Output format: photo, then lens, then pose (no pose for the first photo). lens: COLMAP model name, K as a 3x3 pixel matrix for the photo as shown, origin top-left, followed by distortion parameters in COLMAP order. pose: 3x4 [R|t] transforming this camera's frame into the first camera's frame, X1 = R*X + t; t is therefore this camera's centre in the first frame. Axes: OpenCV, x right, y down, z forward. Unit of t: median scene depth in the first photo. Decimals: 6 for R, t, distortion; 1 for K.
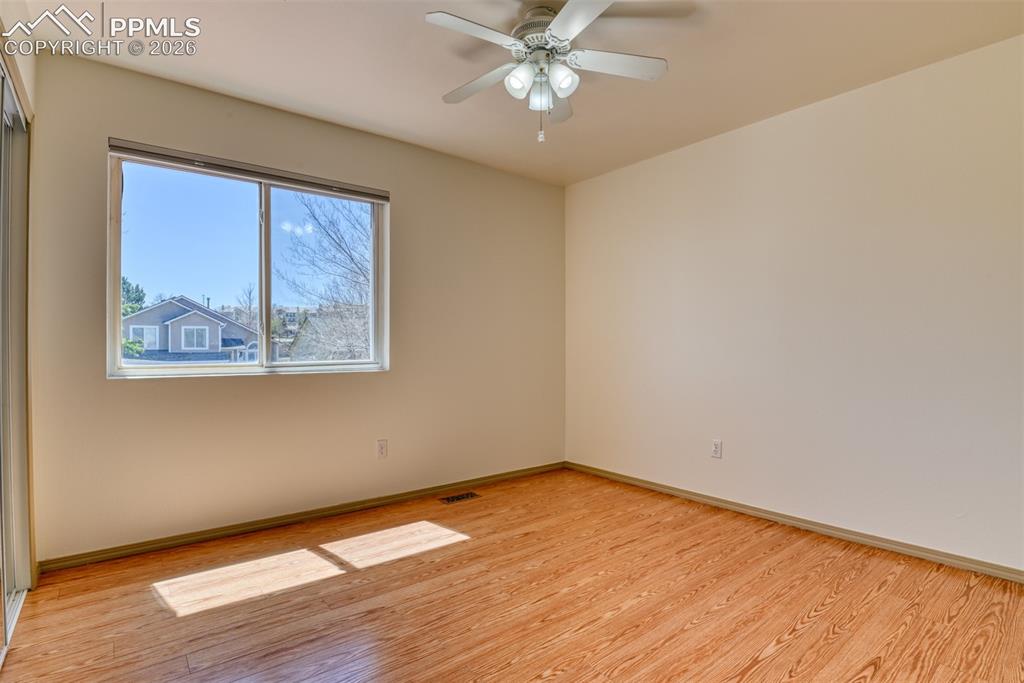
lens RADIAL K [[491.7, 0, 509.5], [0, 491.7, 345.4], [0, 0, 1]] dist [-0.029172, -0.000943]
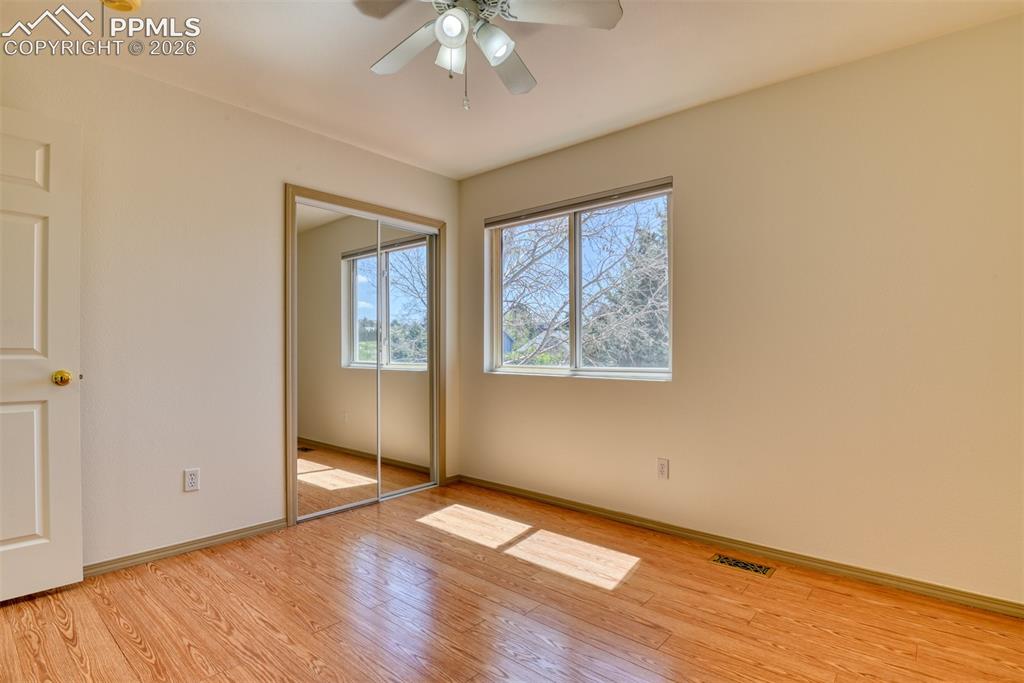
lens RADIAL K [[491.7, 0, 509.5], [0, 491.7, 345.4], [0, 0, 1]] dist [-0.029172, -0.000943]
pose [[0.195028, -0.010658, -0.980740, 0.678115], [0.000970, 0.999943, -0.010674, -0.002427], [0.980797, 0.001130, 0.195027, 0.675200]]
